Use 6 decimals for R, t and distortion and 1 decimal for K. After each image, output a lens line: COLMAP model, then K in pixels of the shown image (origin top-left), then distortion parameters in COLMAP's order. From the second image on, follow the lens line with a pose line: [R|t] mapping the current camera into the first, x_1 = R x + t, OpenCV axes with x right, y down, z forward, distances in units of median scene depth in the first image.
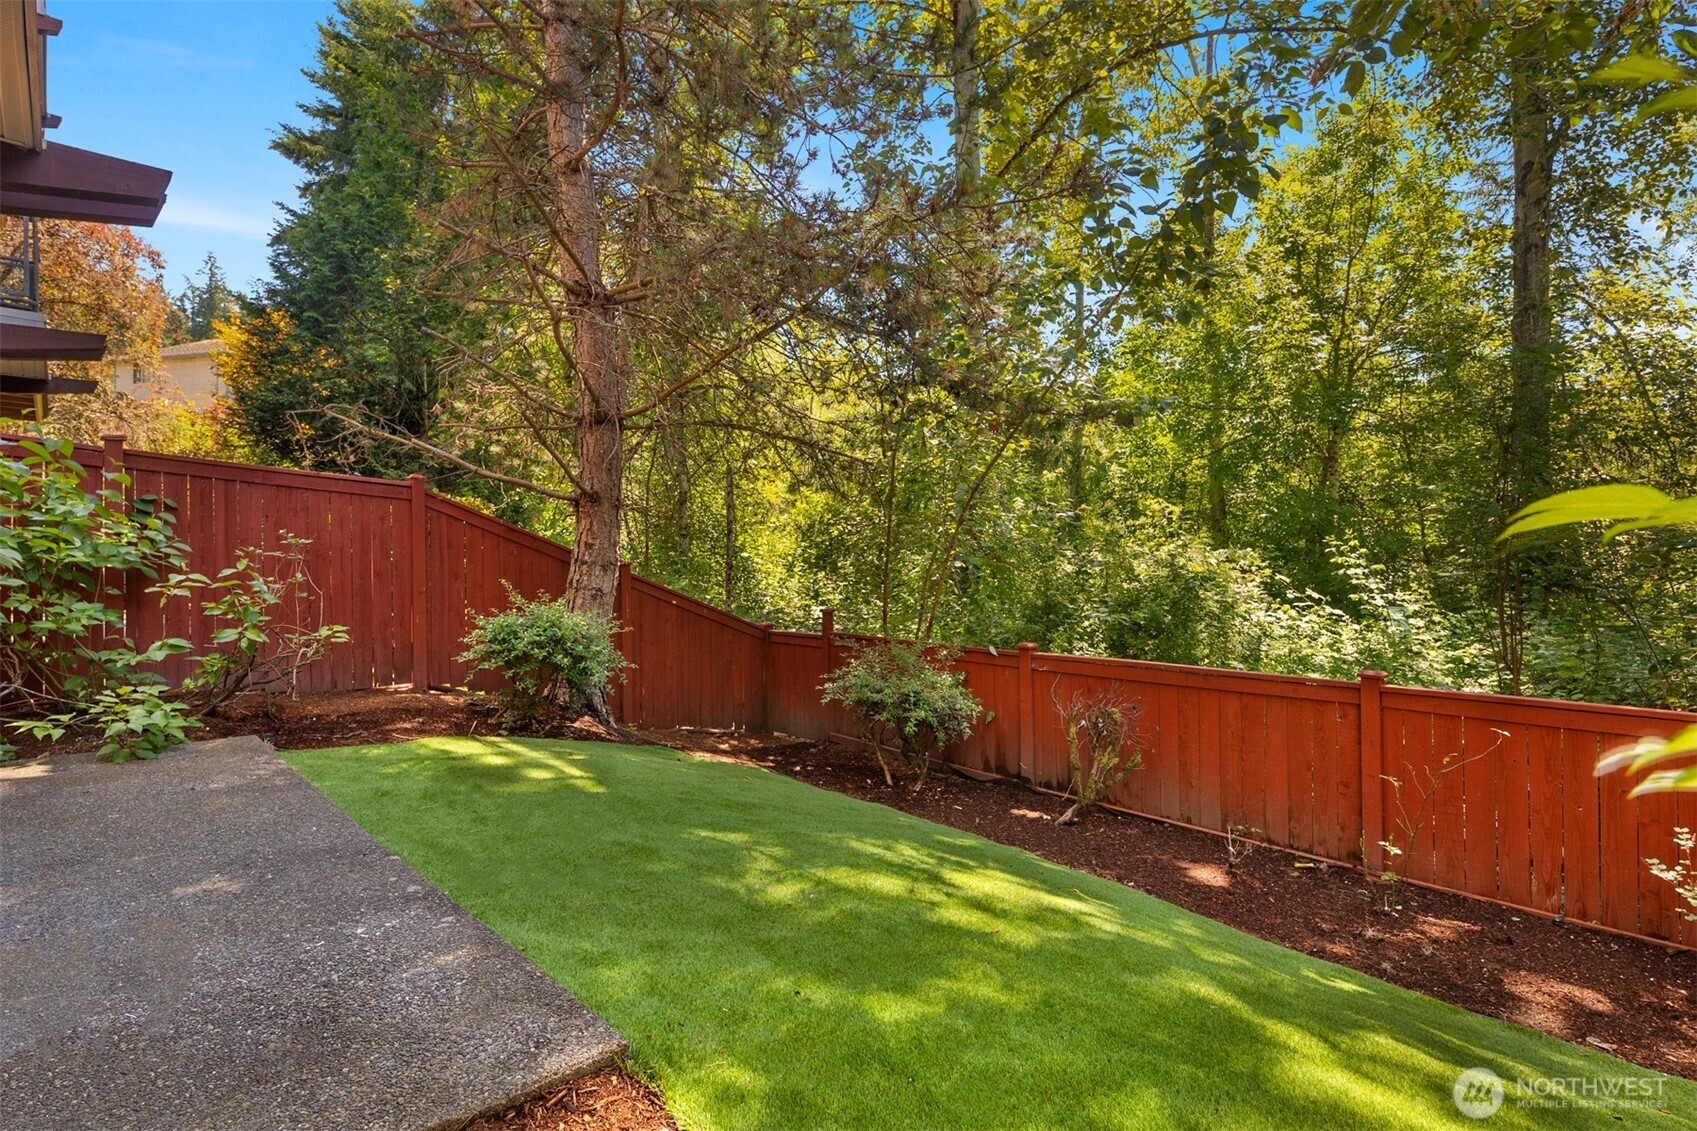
lens RADIAL K [[826.8, 0, 848.0], [0, 826.8, 603.8], [0, 0, 1]] dist [0.000467, -0.000893]
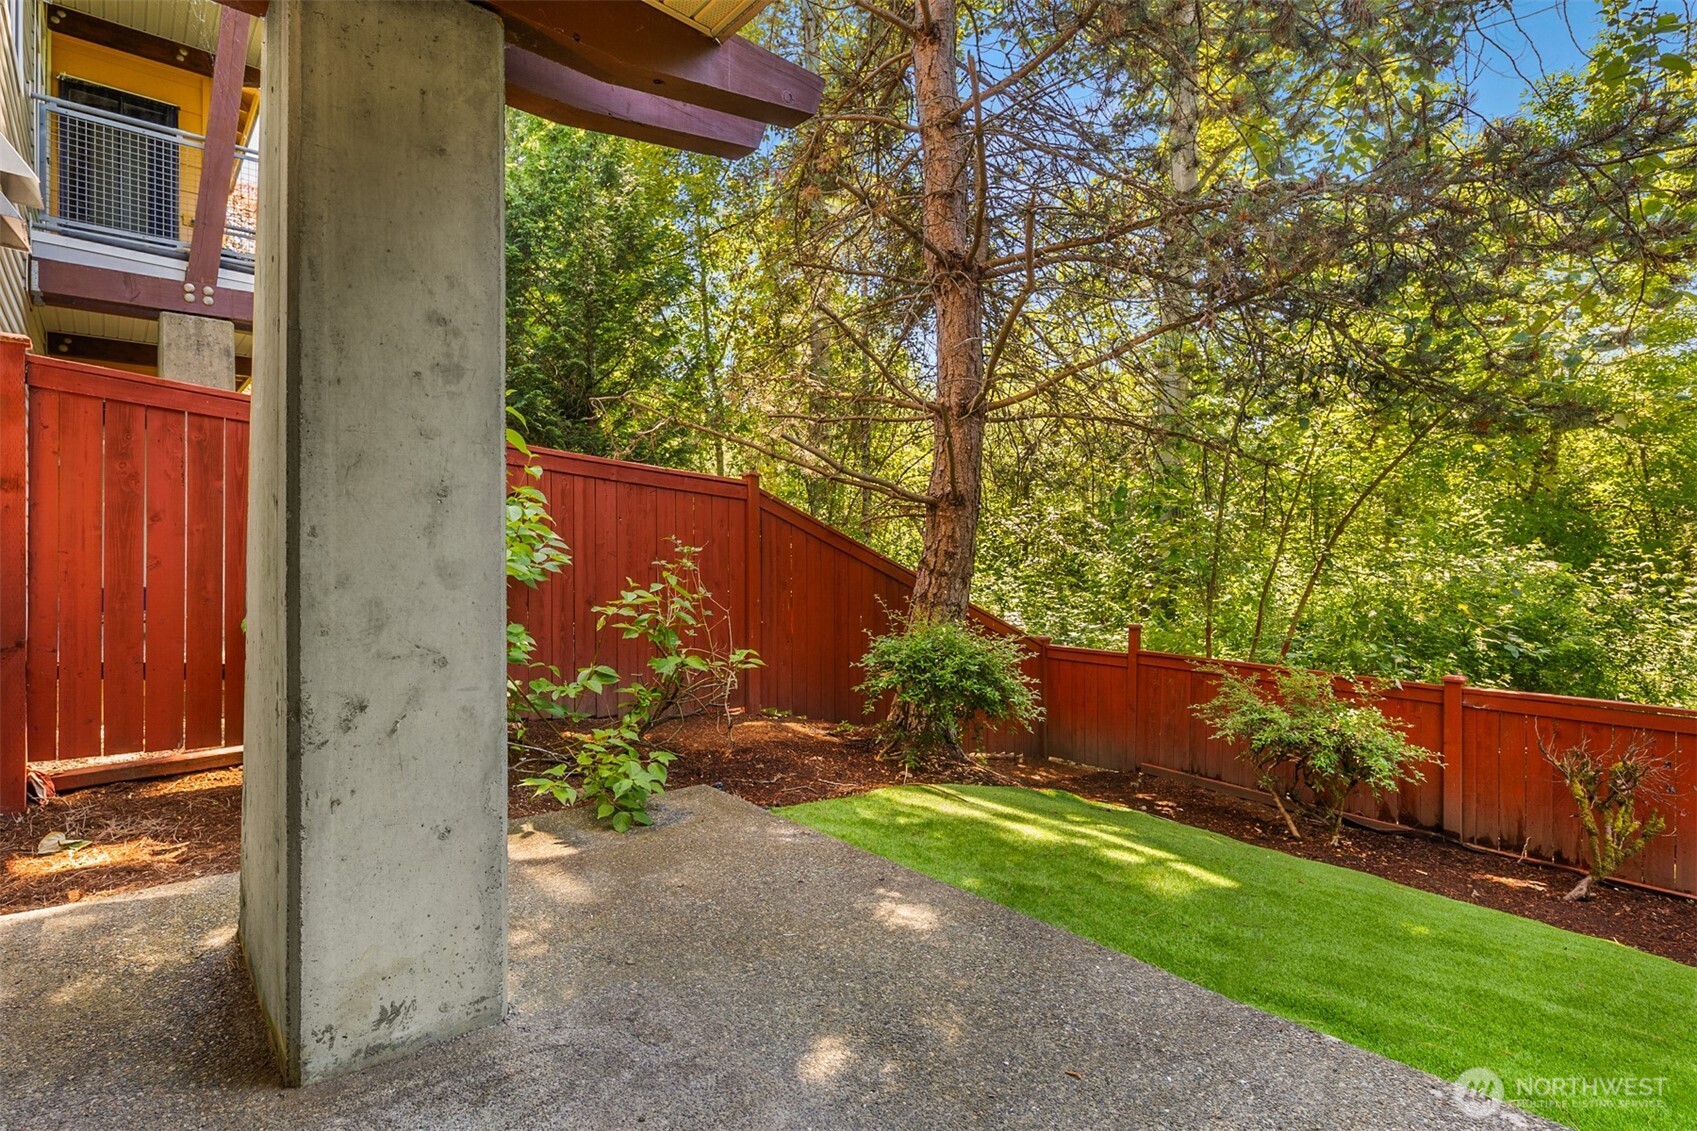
lens RADIAL K [[826.8, 0, 848.0], [0, 826.8, 603.8], [0, 0, 1]] dist [0.000467, -0.000893]
pose [[0.999022, 0.017179, -0.040734, -0.405457], [-0.016823, 0.999817, 0.009074, -0.025897], [0.040882, -0.008380, 0.999129, 0.121118]]
